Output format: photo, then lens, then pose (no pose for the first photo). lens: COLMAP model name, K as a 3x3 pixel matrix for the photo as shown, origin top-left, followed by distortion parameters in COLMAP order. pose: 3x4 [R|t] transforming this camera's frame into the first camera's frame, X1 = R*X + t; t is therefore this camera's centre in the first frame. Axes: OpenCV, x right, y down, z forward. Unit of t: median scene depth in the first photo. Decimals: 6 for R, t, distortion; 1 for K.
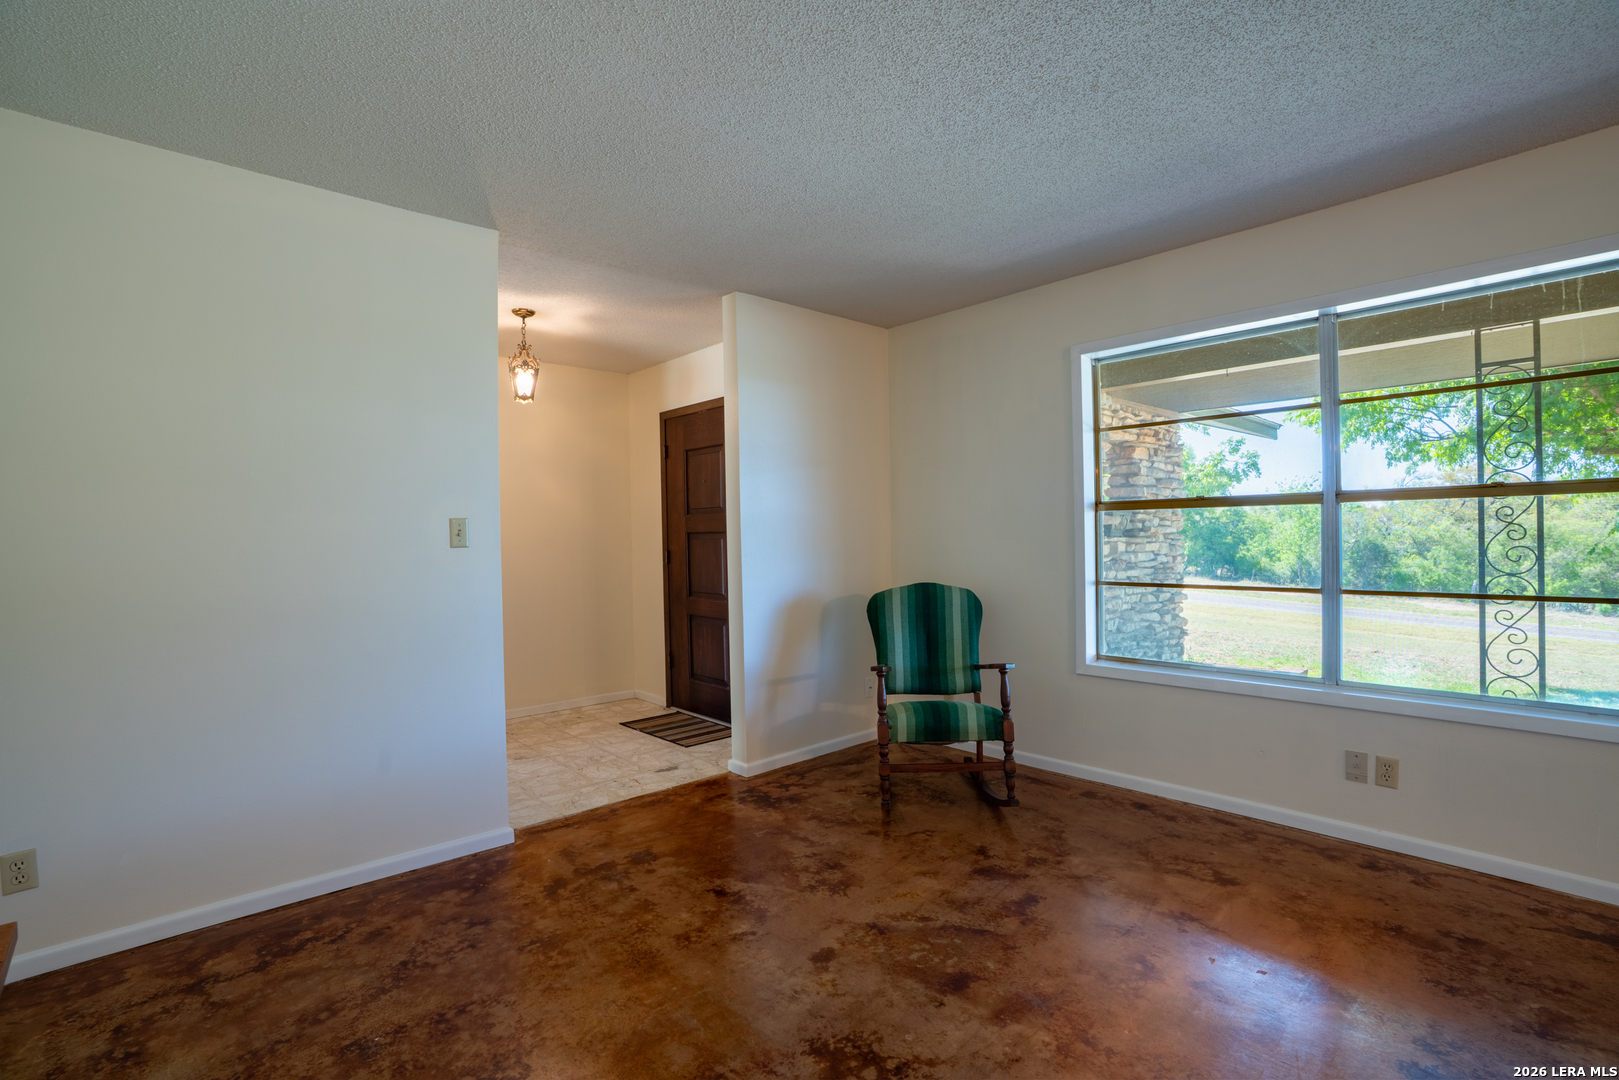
lens RADIAL K [[739.4, 0, 809.7], [0, 739.4, 536.5], [0, 0, 1]] dist [-0.055622, 0.020220]
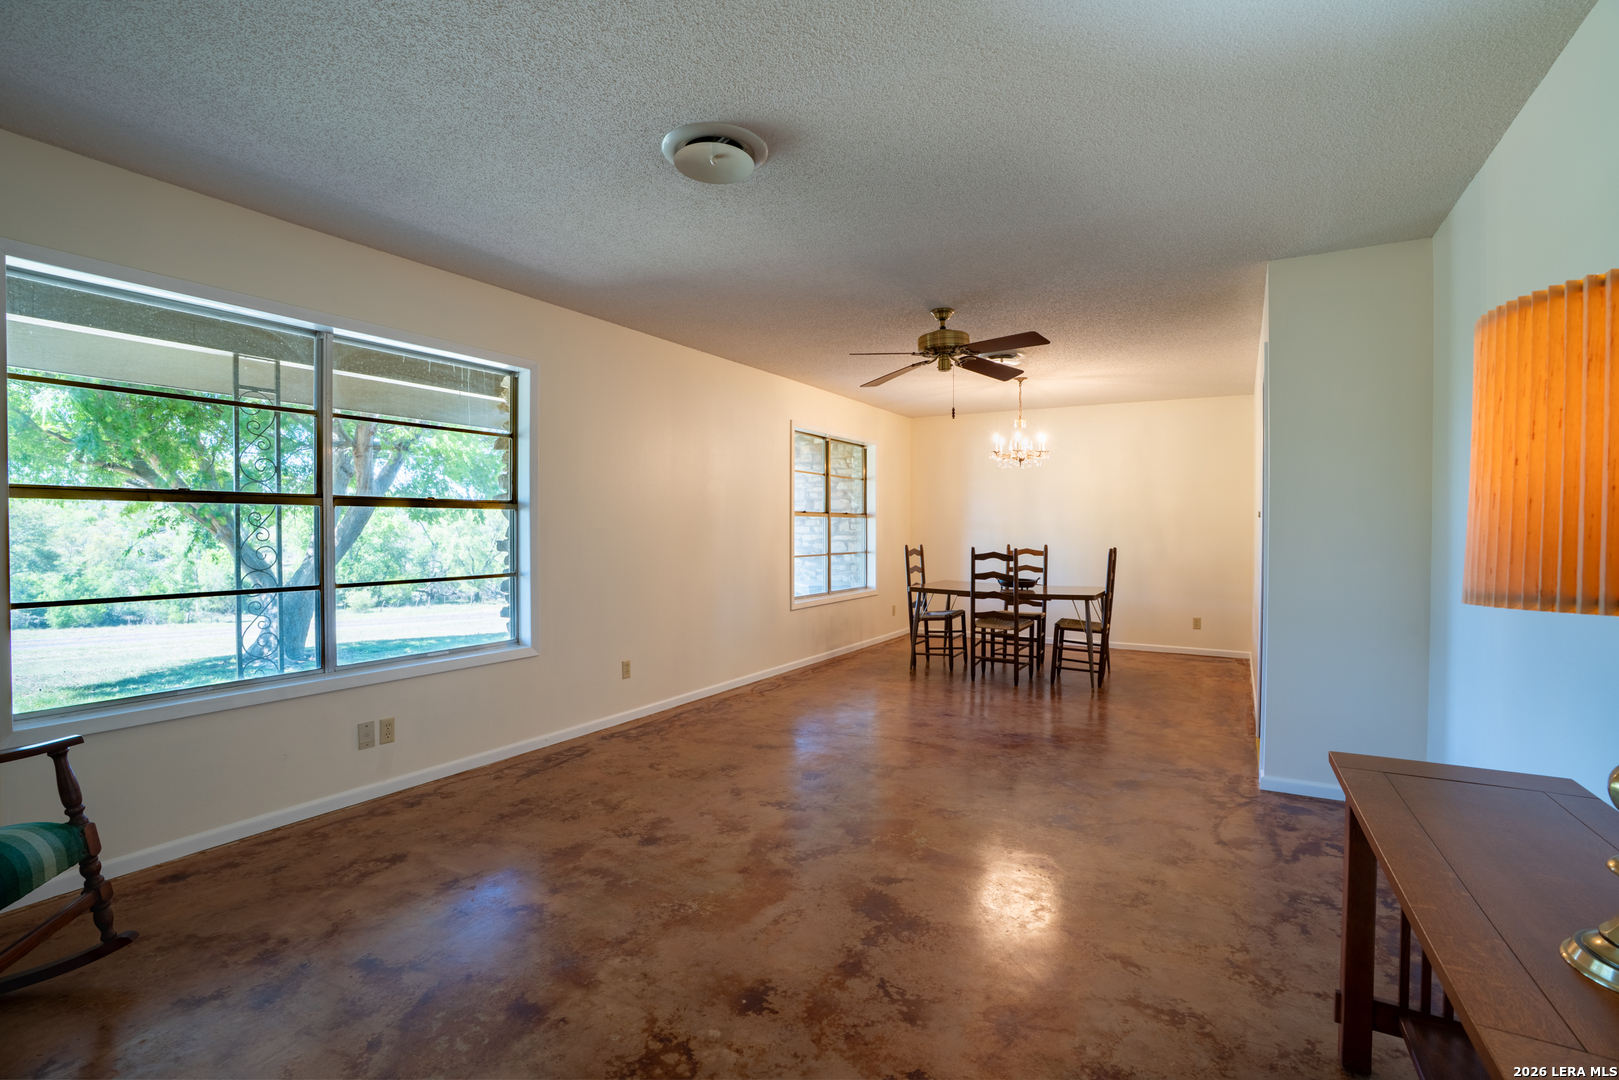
lens RADIAL K [[739.4, 0, 809.7], [0, 739.4, 536.5], [0, 0, 1]] dist [-0.055622, 0.020220]
pose [[-0.288777, 0.004957, 0.957383, -0.626001], [0.004922, 0.999981, -0.003693, 0.009171], [-0.957384, 0.003646, -0.288796, 0.726124]]
